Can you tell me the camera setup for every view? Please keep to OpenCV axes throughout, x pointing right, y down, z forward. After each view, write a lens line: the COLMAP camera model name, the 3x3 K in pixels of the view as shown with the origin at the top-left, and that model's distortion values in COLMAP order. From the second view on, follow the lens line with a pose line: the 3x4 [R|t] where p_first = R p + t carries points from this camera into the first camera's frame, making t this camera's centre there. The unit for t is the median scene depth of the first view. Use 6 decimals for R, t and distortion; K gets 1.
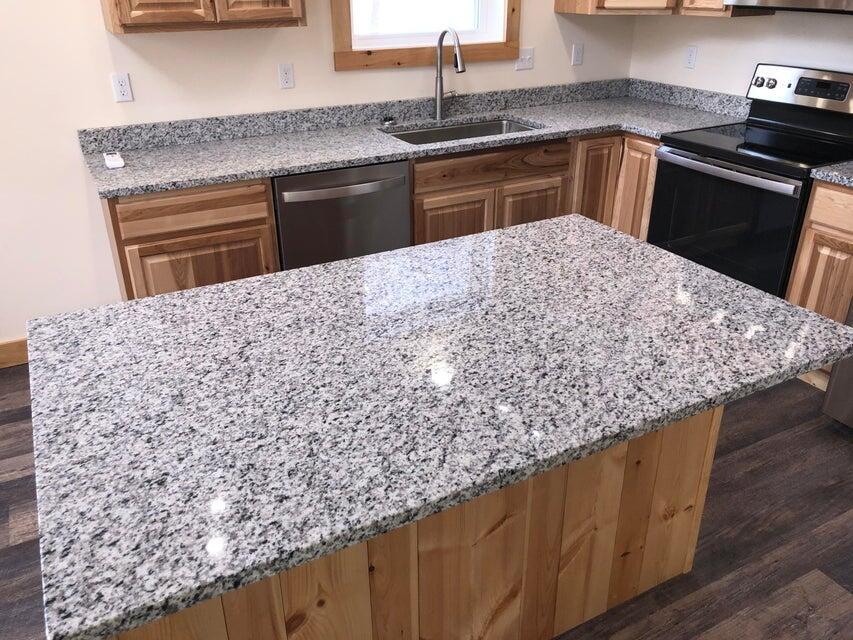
lens RADIAL K [[708.9, 0, 426.5], [0, 708.9, 320.0], [0, 0, 1]] dist [0.009982, 0.009434]
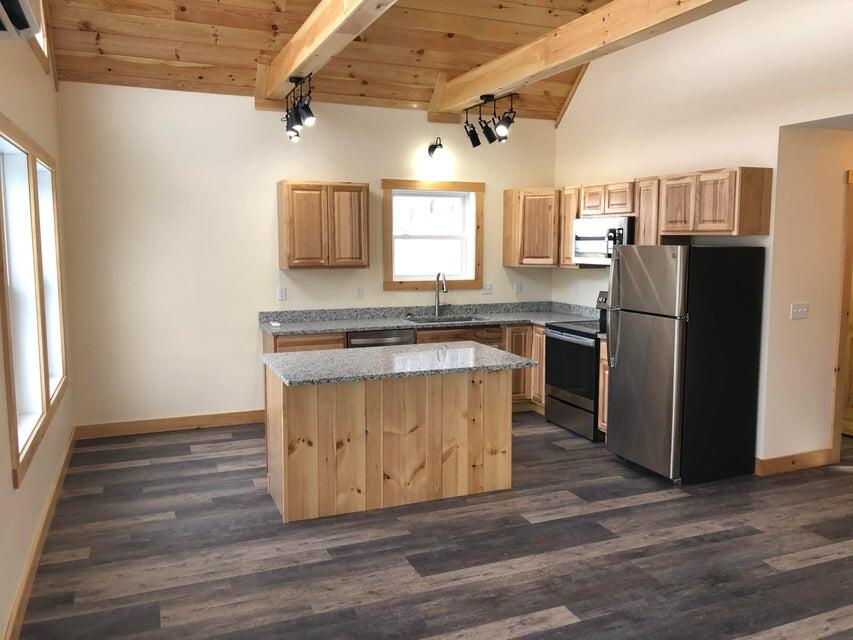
lens RADIAL K [[698.6, 0, 426.5], [0, 698.6, 320.0], [0, 0, 1]] dist [0.247721, 0.001548]
pose [[0.994141, 0.023472, -0.105509, 0.207582], [-0.057374, 0.941861, -0.331068, 0.384337], [0.091604, 0.335181, 0.937690, -0.834313]]
